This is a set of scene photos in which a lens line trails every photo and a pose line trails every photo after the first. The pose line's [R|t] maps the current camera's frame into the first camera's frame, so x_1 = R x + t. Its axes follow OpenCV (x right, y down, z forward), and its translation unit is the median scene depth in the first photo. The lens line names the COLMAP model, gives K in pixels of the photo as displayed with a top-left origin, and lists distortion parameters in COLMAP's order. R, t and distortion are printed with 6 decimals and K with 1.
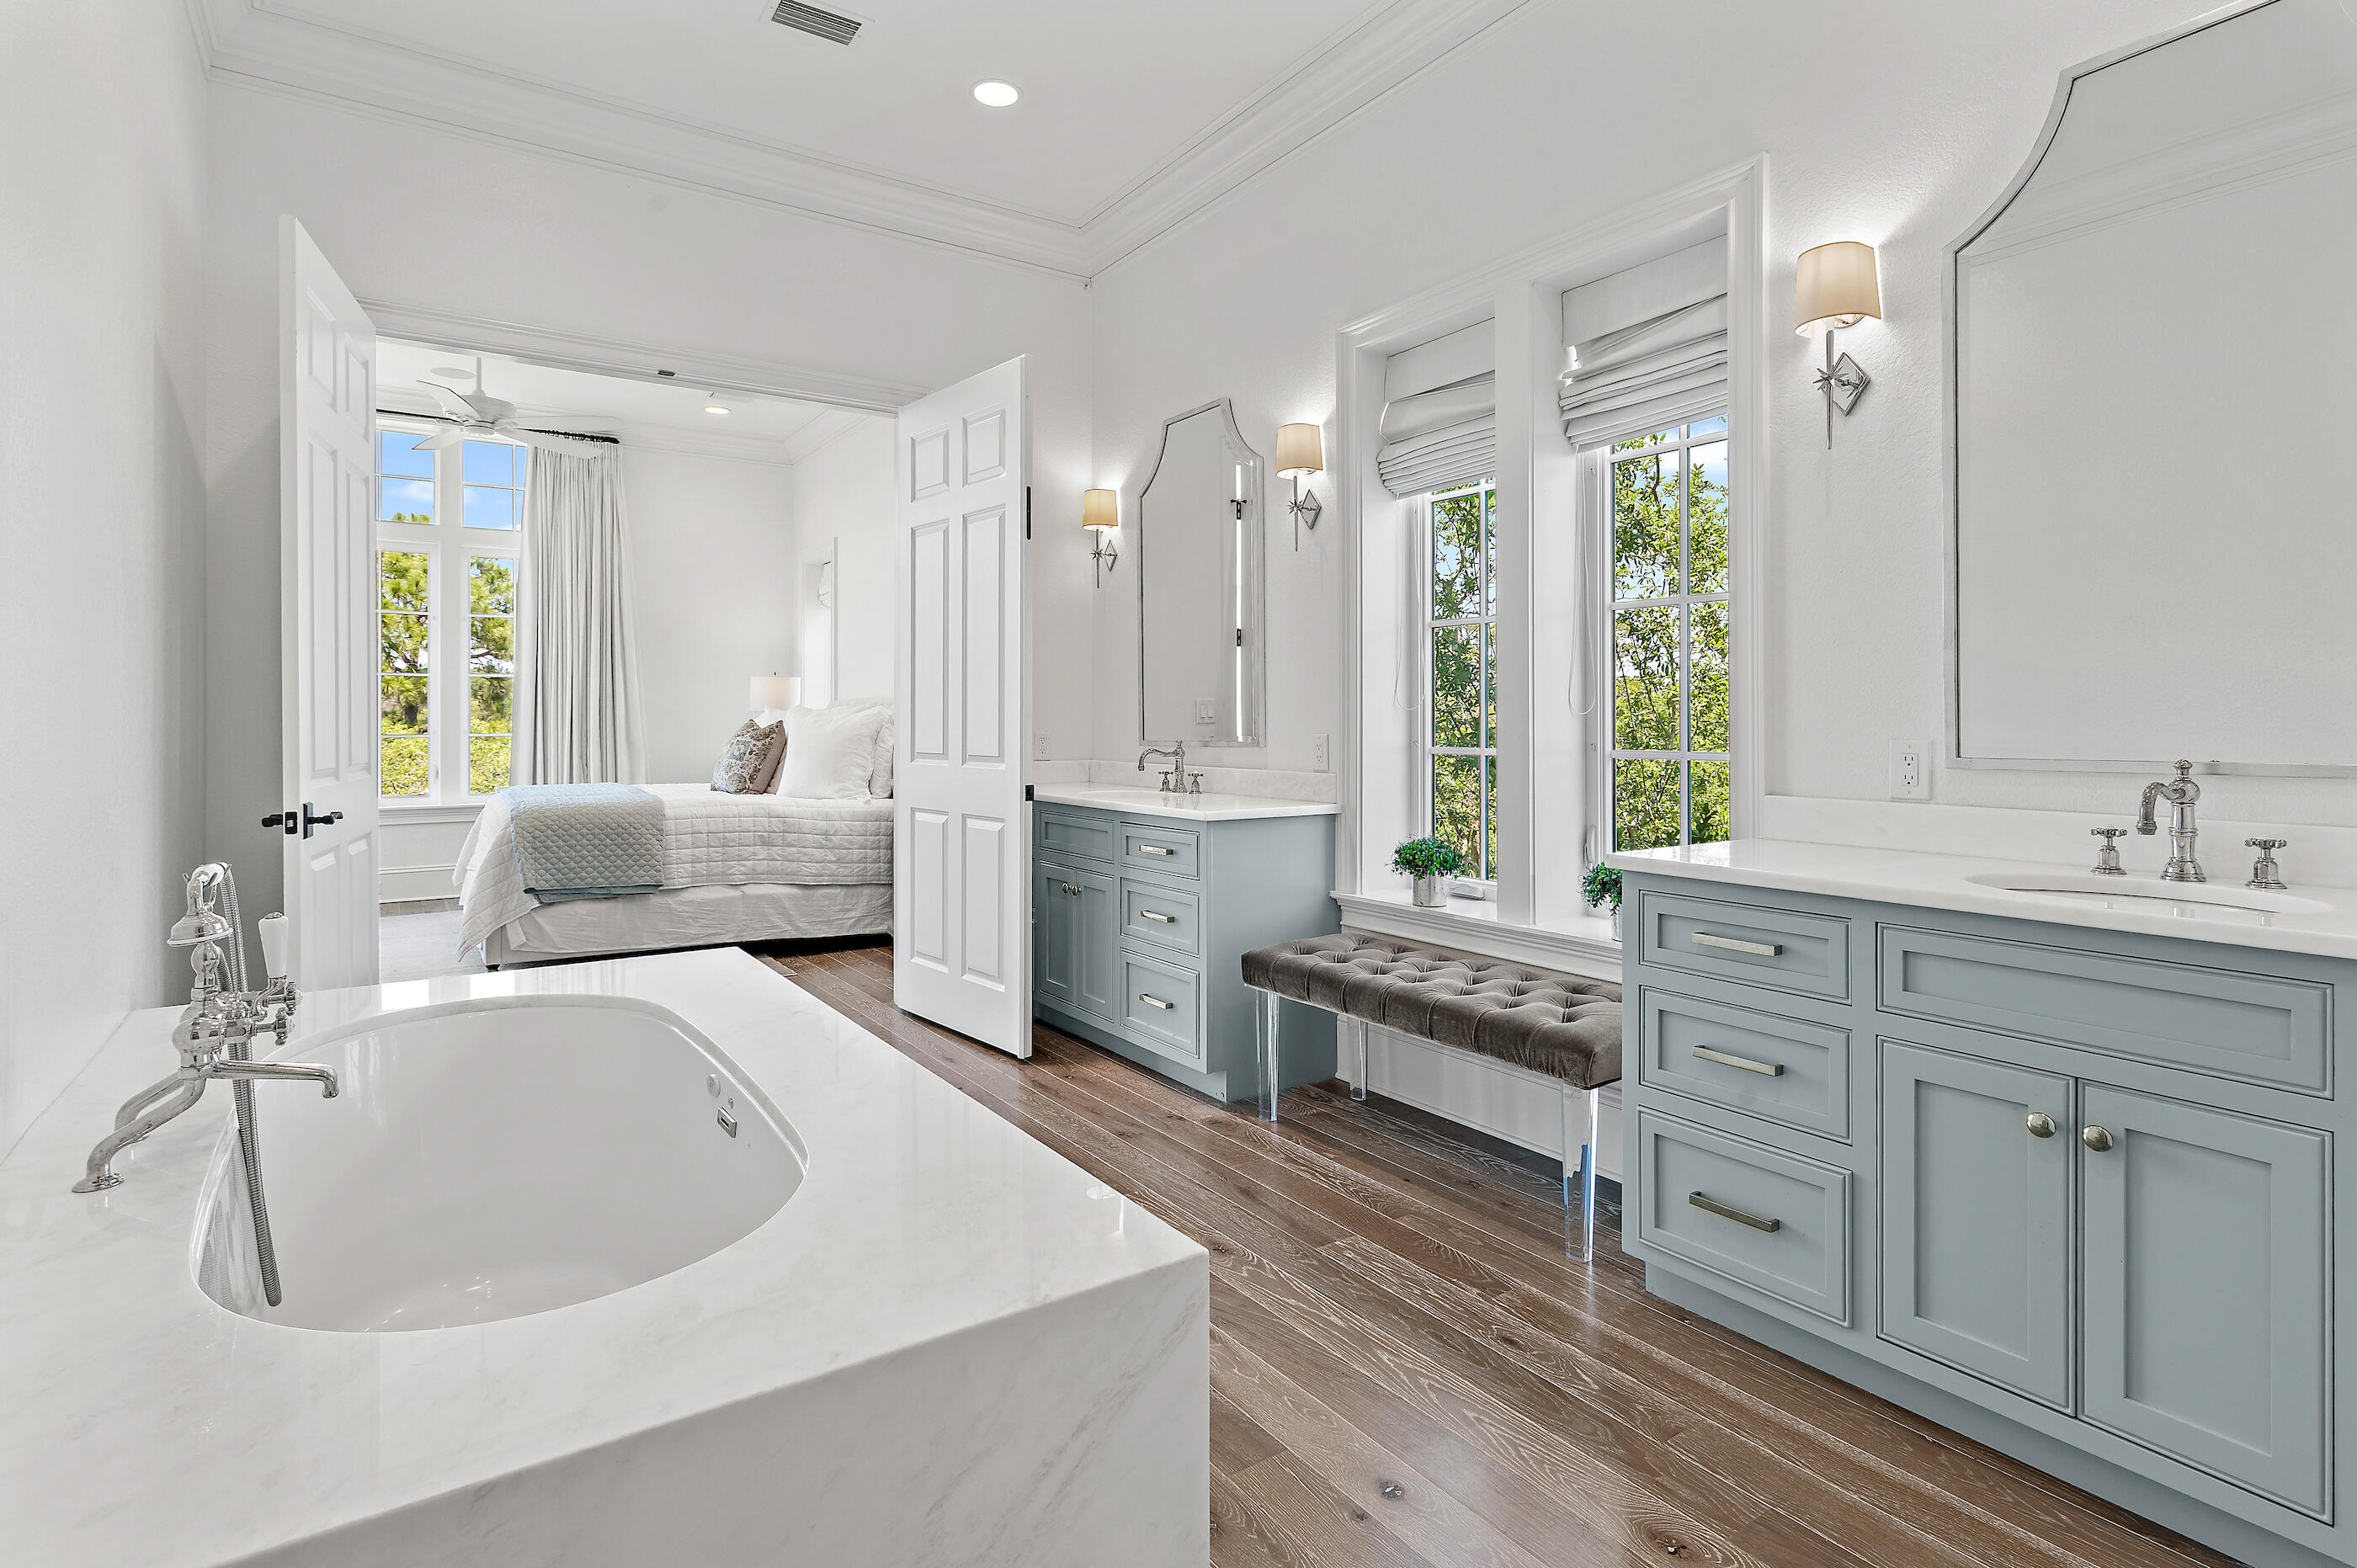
lens RADIAL K [[1161.8, 0, 1184.9], [0, 1161.8, 735.8], [0, 0, 1]] dist [-0.018108, 0.013807]
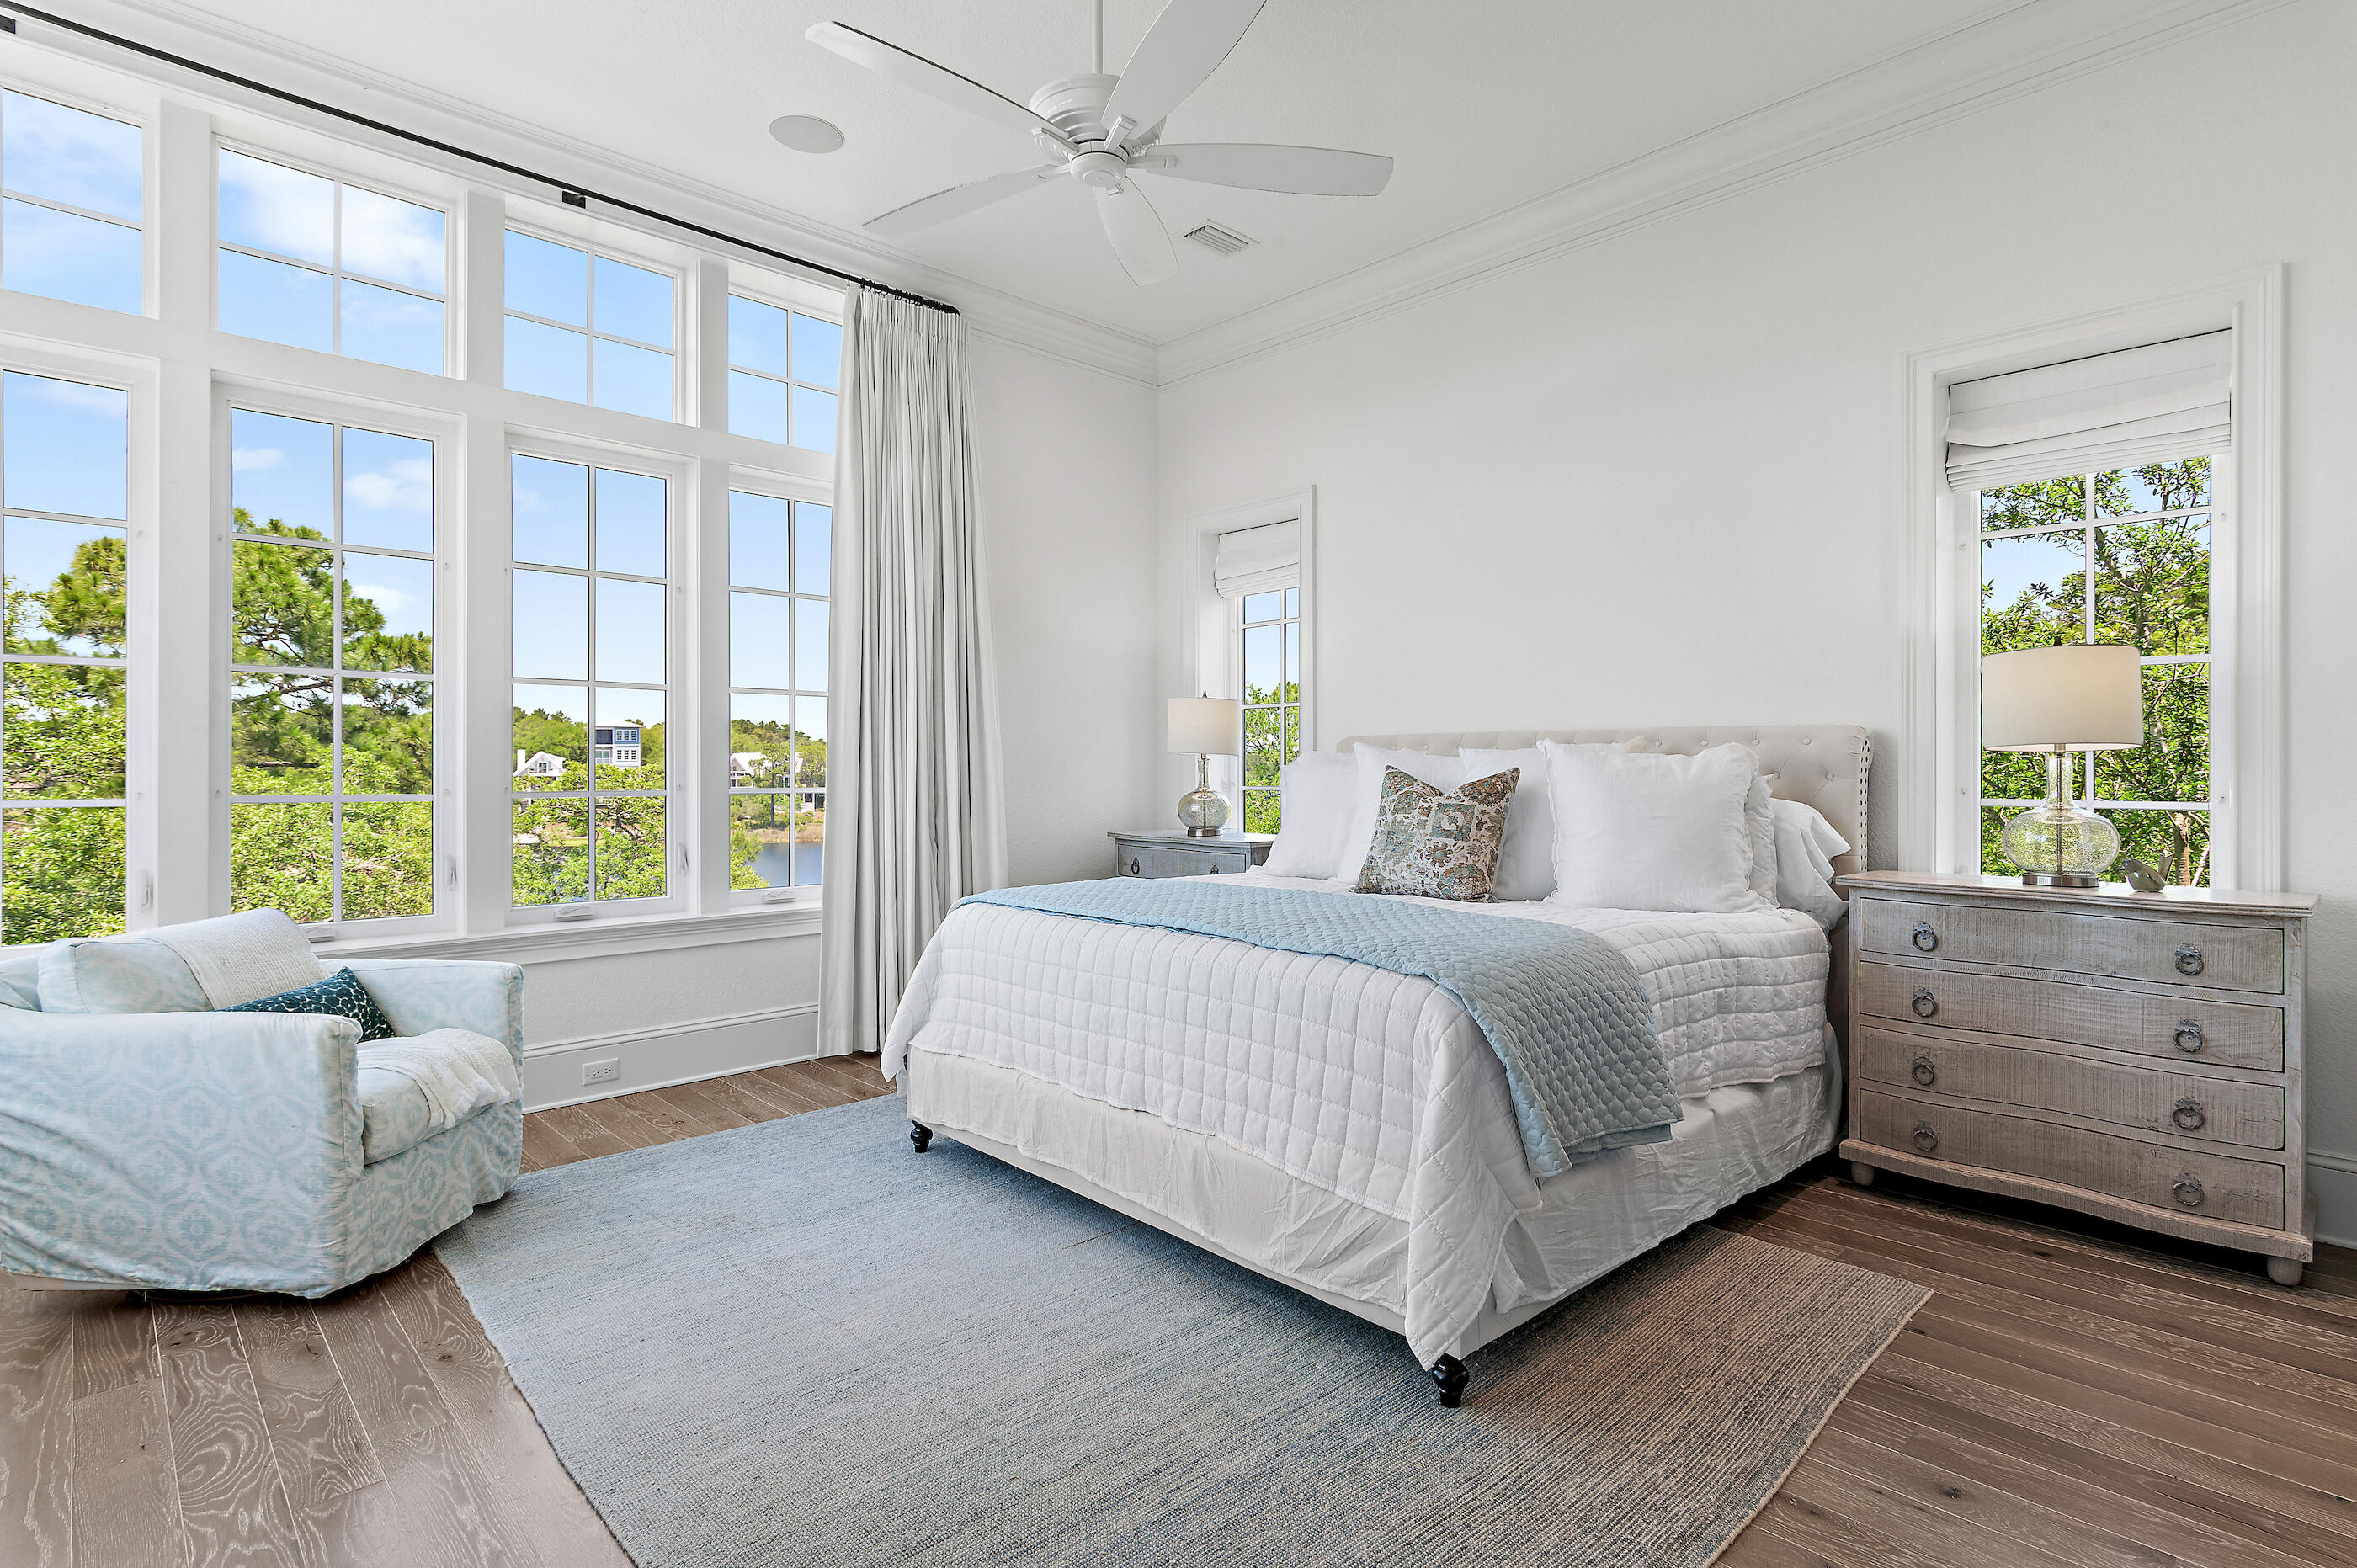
lens RADIAL K [[1131.5, 0, 1178.5], [0, 1131.5, 784.0], [0, 0, 1]] dist [-0.001463, -0.000686]
pose [[0.986804, 0.005027, 0.161844, -0.736760], [-0.003898, 0.999966, -0.007291, -0.000702], [-0.161875, 0.006564, 0.986789, 0.616468]]
